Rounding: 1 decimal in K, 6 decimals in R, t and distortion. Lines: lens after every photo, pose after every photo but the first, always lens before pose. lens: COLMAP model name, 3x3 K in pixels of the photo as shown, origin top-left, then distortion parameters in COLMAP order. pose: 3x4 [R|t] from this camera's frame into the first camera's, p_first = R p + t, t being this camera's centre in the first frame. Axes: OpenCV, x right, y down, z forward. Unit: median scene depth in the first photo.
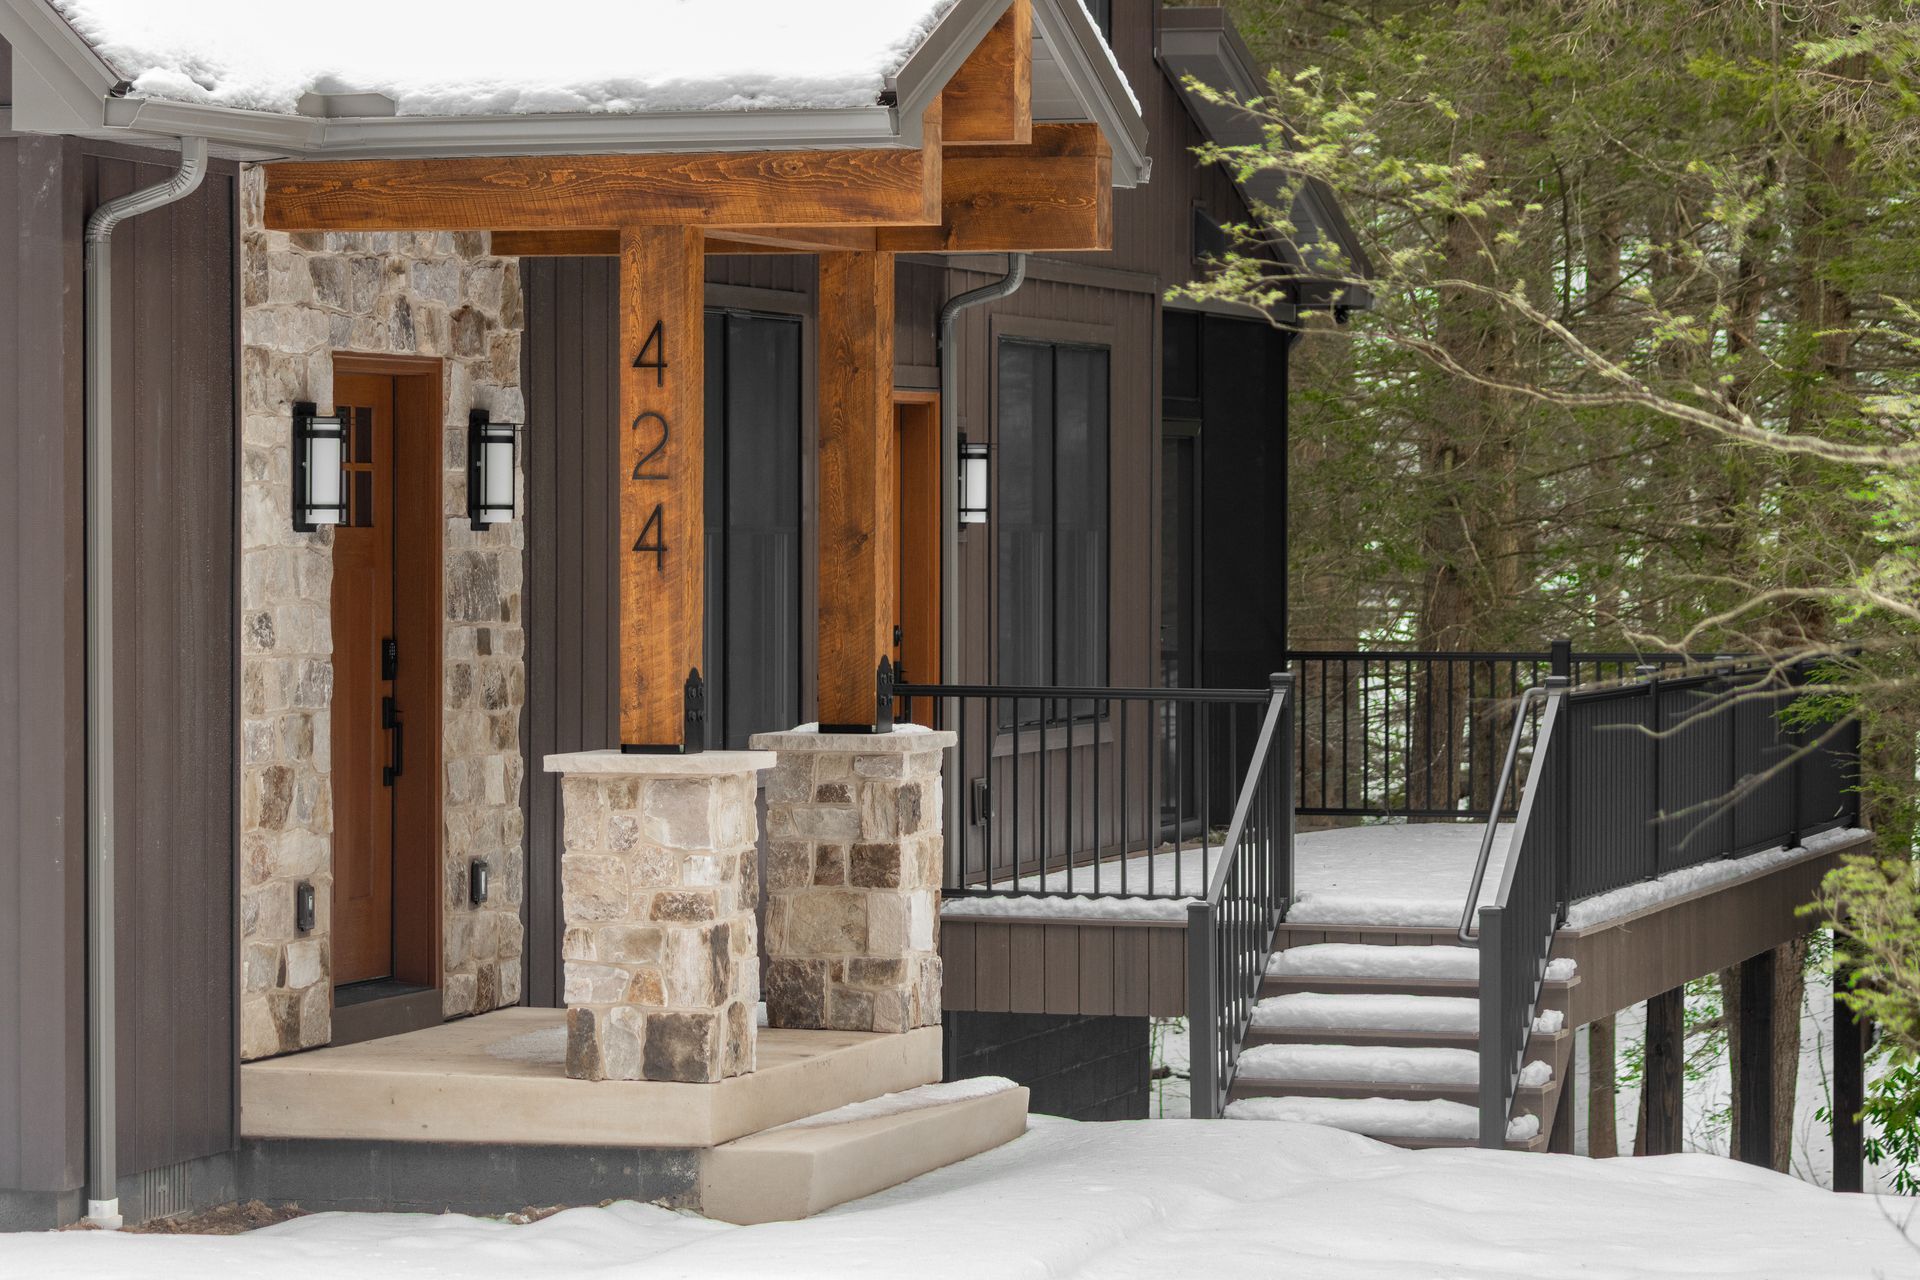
lens RADIAL K [[6483.0, 0, 959.5], [0, 6483.0, 640.7], [0, 0, 1]] dist [-0.133273, 0.000000]
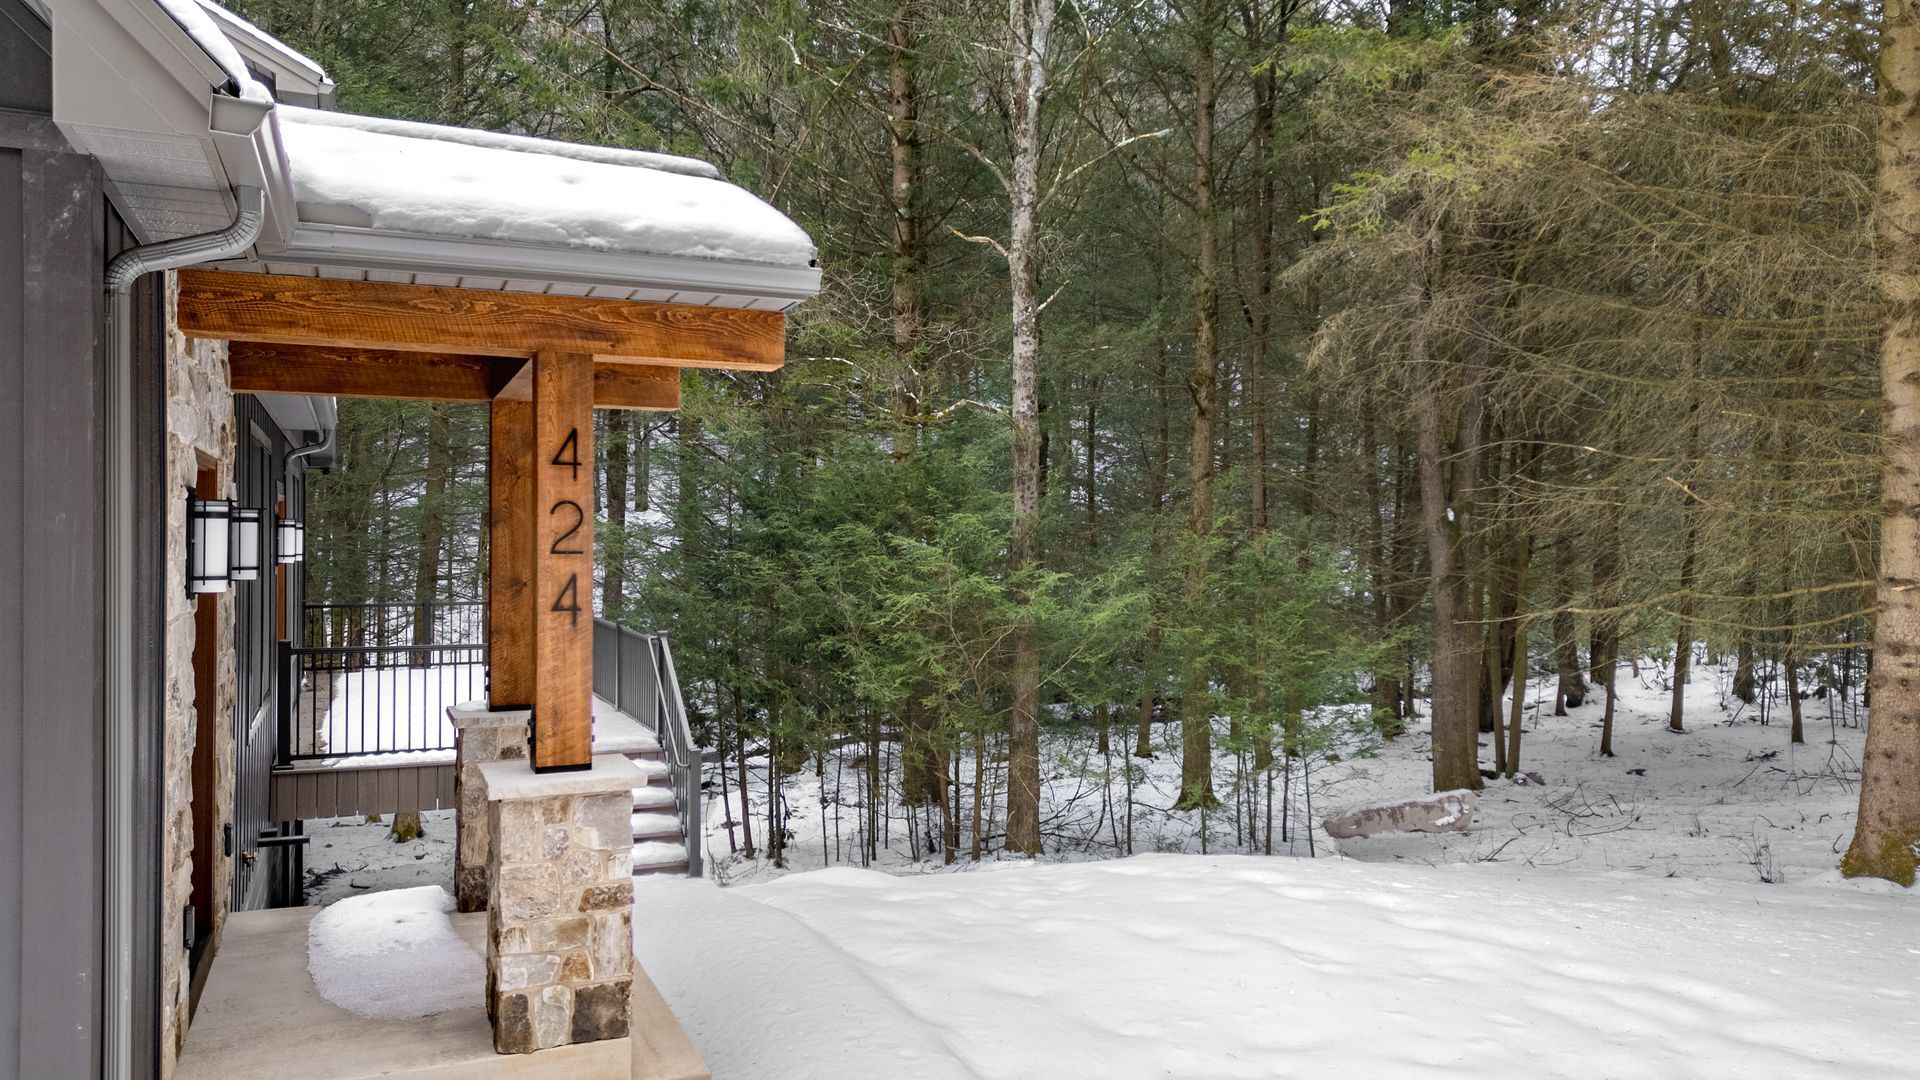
lens RADIAL K [[1339.5, 0, 958.0], [0, 1339.5, 535.0], [0, 0, 1]] dist [0.074883, -0.071565]
pose [[0.767847, 0.001835, 0.640631, -0.157302], [0.011747, 0.999787, -0.016943, -0.023381], [-0.640526, 0.020535, 0.767662, 0.752130]]
